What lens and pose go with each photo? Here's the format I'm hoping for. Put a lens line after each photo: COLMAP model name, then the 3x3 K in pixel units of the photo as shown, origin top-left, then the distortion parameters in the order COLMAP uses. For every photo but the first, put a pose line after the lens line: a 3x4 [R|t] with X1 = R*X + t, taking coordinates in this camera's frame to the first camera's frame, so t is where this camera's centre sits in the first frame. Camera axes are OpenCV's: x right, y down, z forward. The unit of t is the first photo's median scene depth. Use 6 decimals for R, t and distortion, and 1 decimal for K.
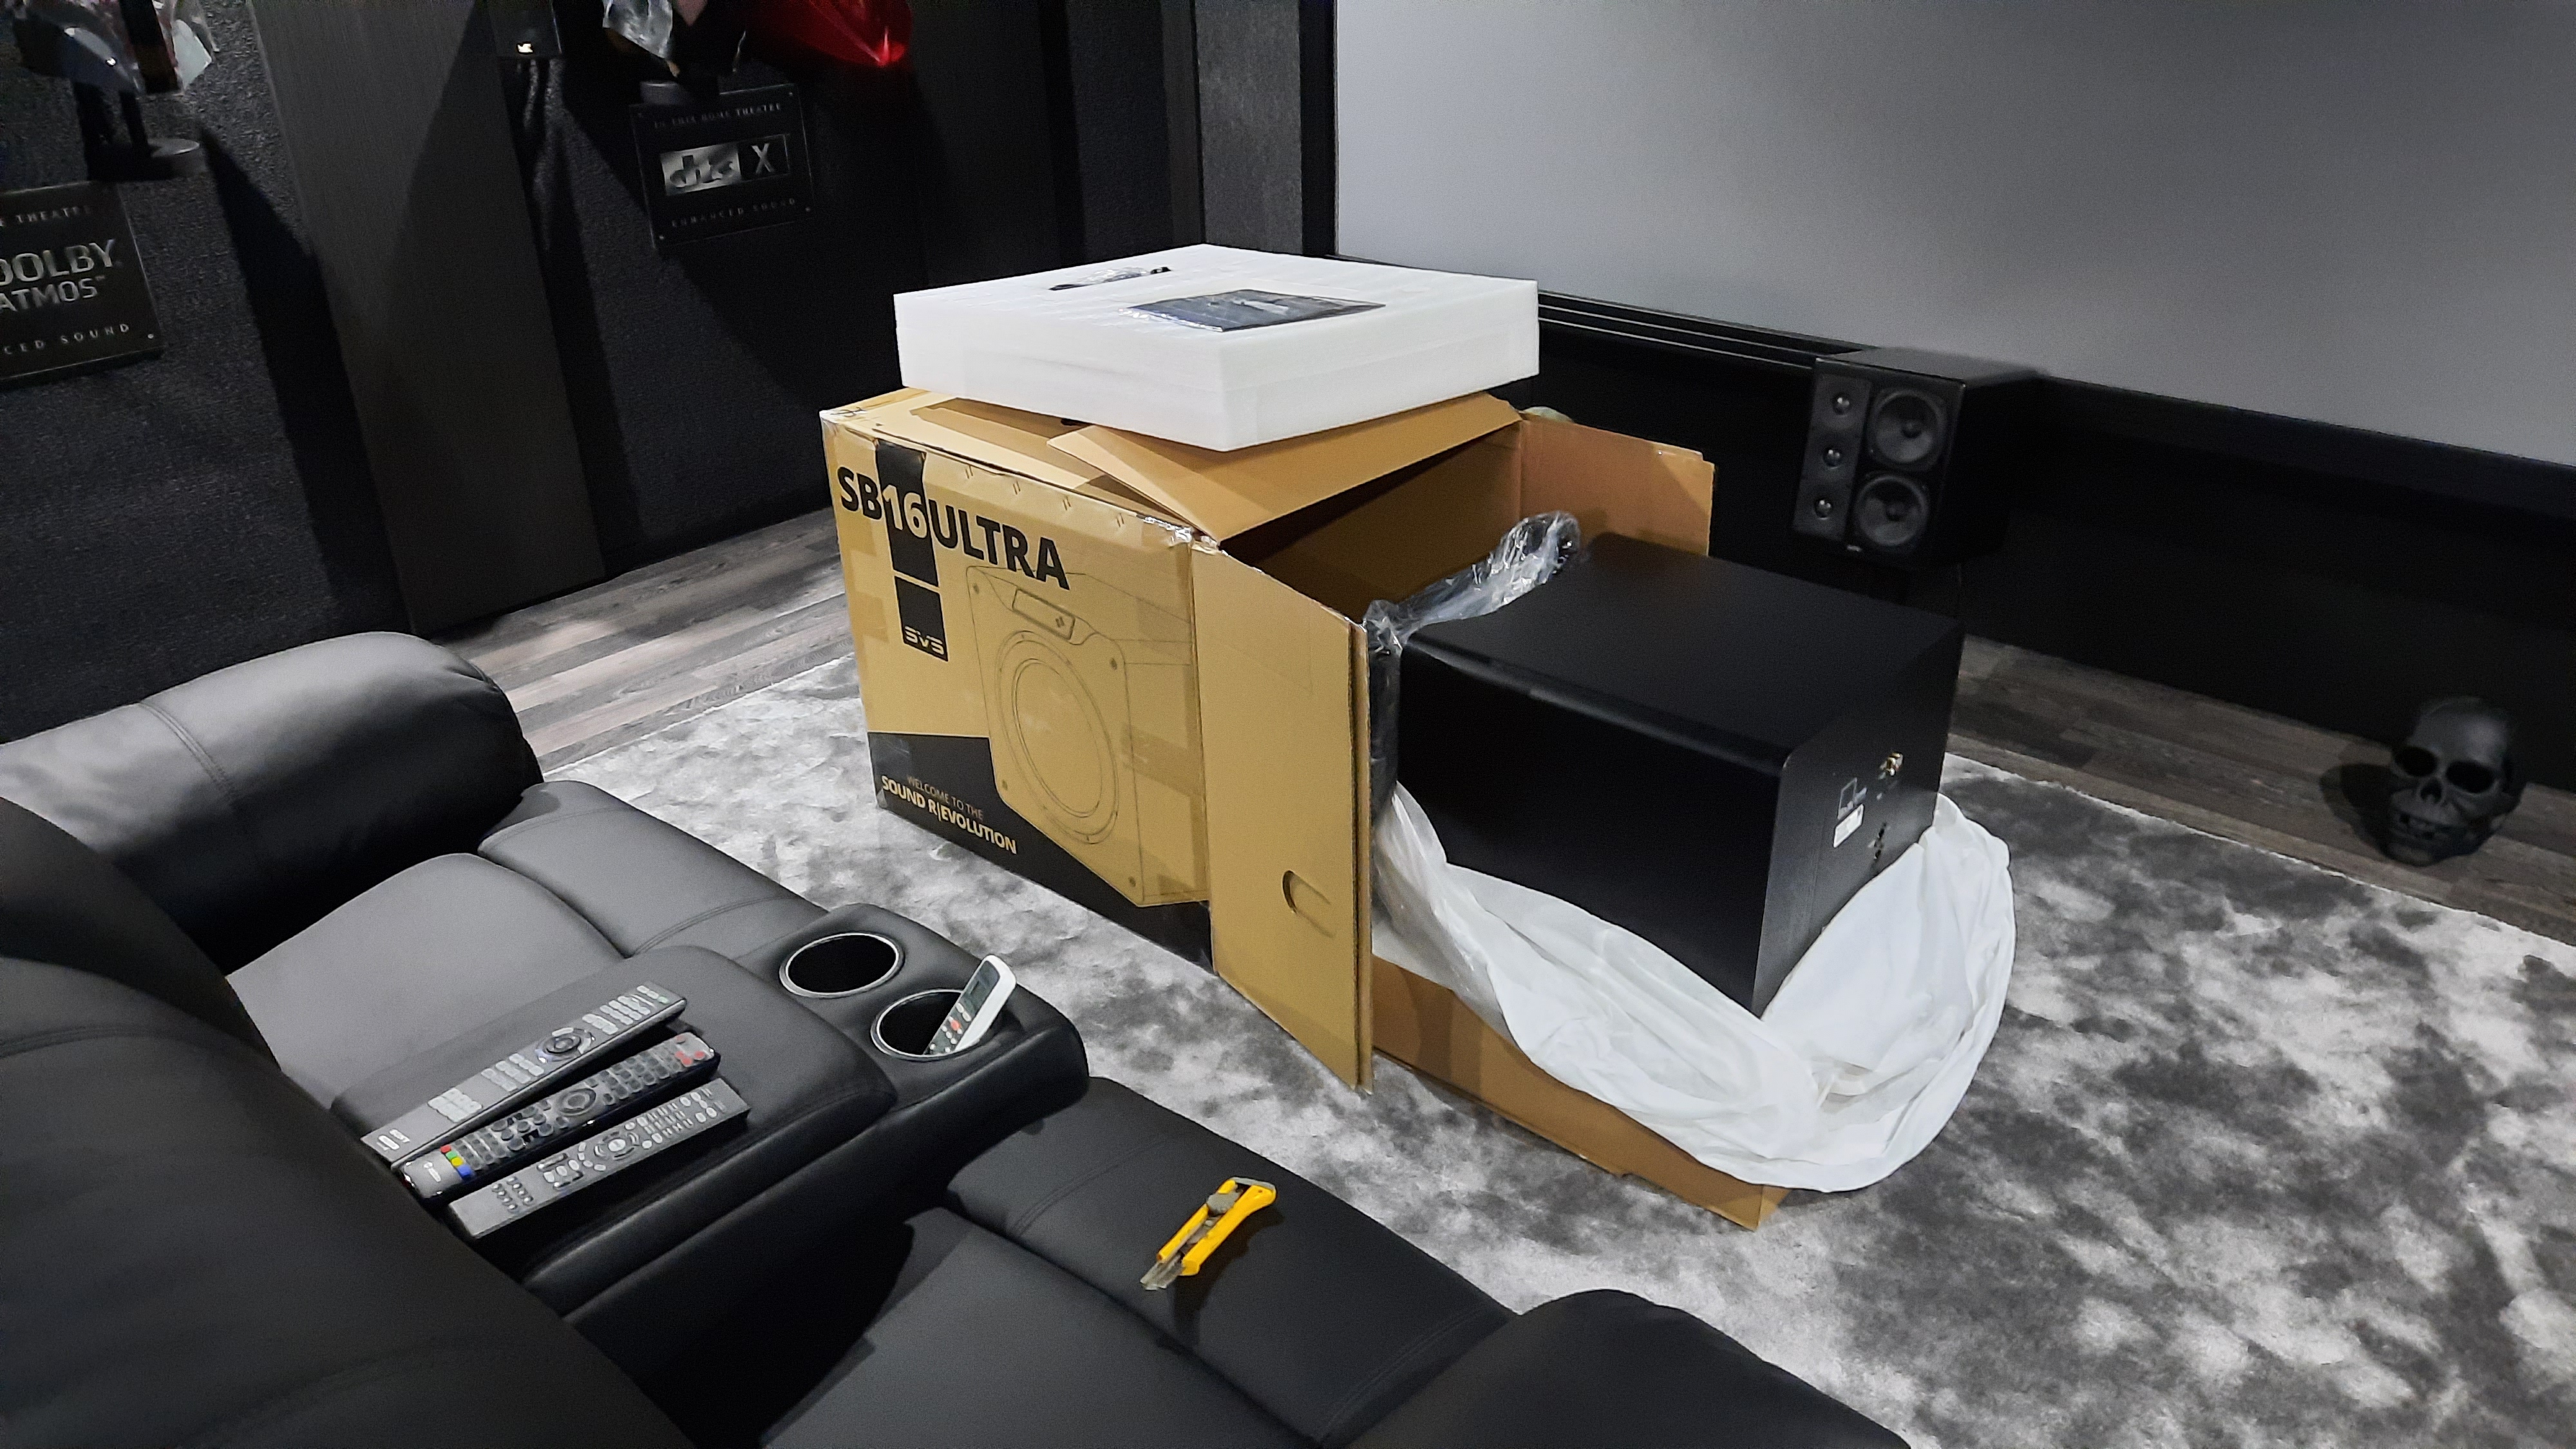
lens RADIAL K [[1858.6, 0, 1275.1], [0, 1858.6, 730.1], [0, 0, 1]] dist [0.063524, -0.059757]
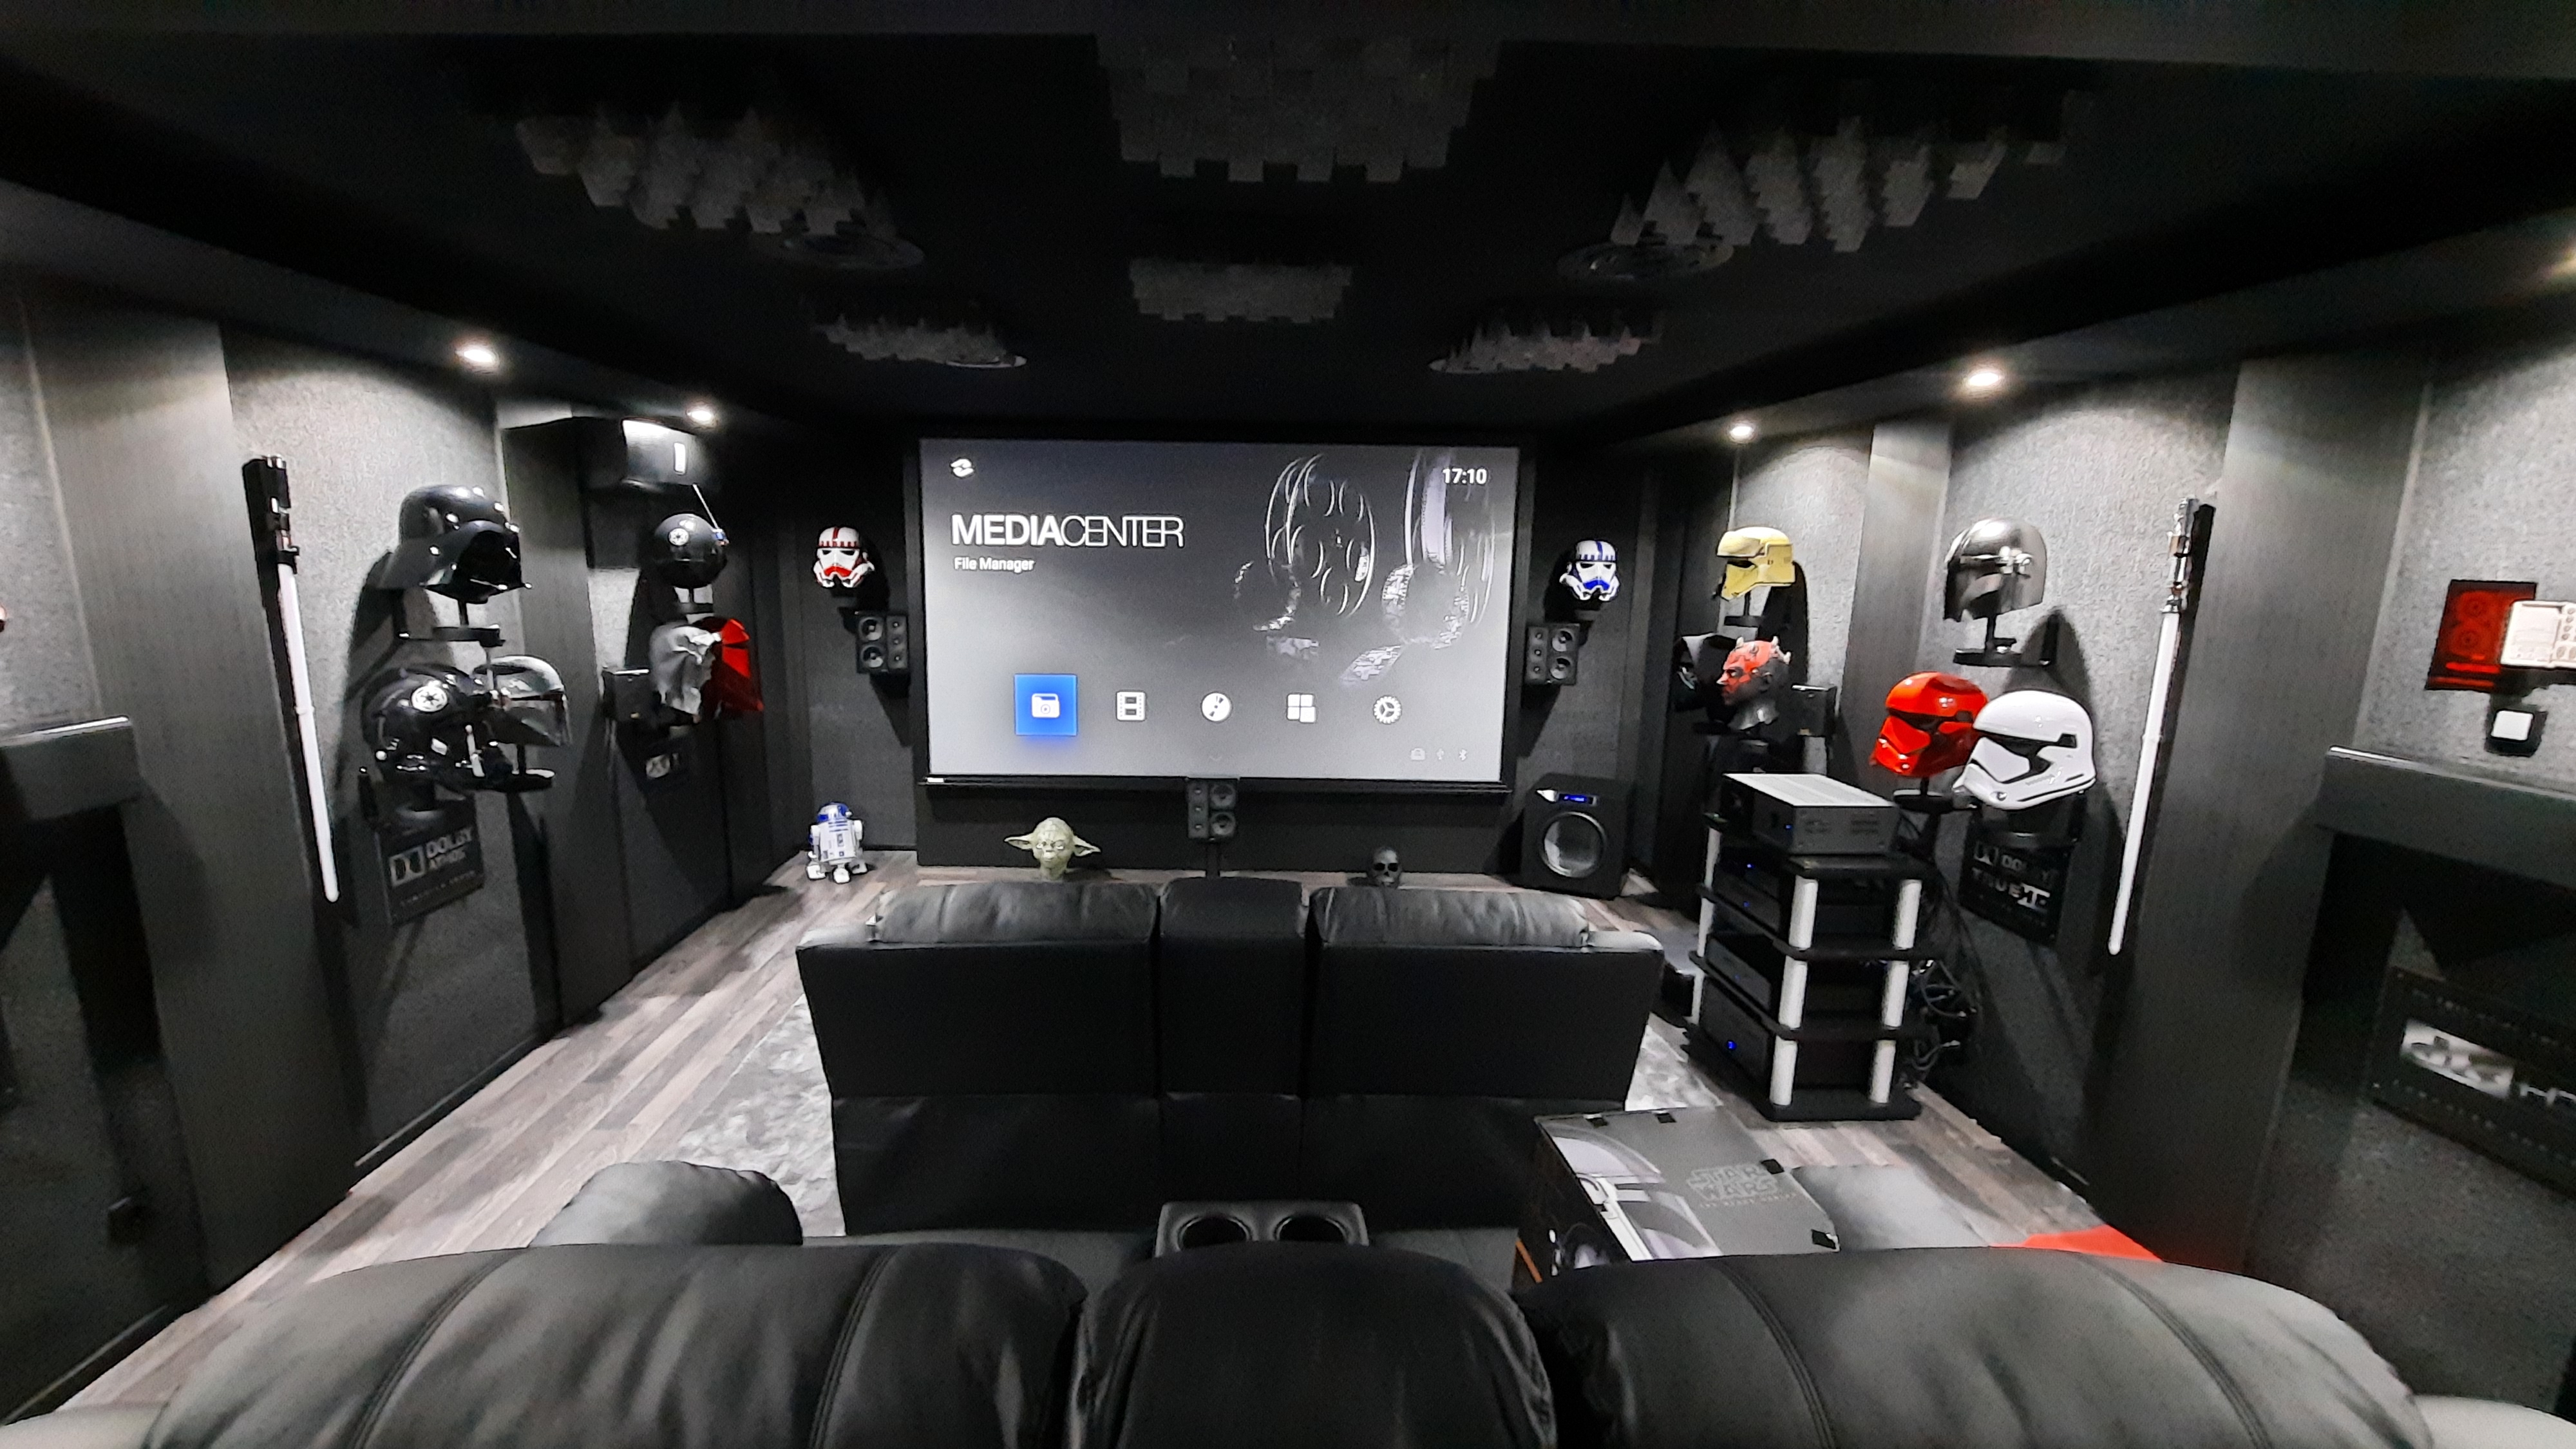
lens RADIAL K [[1014.8, 0, 1218.6], [0, 1014.8, 736.7], [0, 0, 1]] dist [-0.010943, -0.000694]
pose [[0.748350, -0.090567, 0.657092, -0.786954], [0.274831, 0.943937, -0.182896, 0.049577], [-0.603689, 0.317459, 0.731286, -0.238482]]
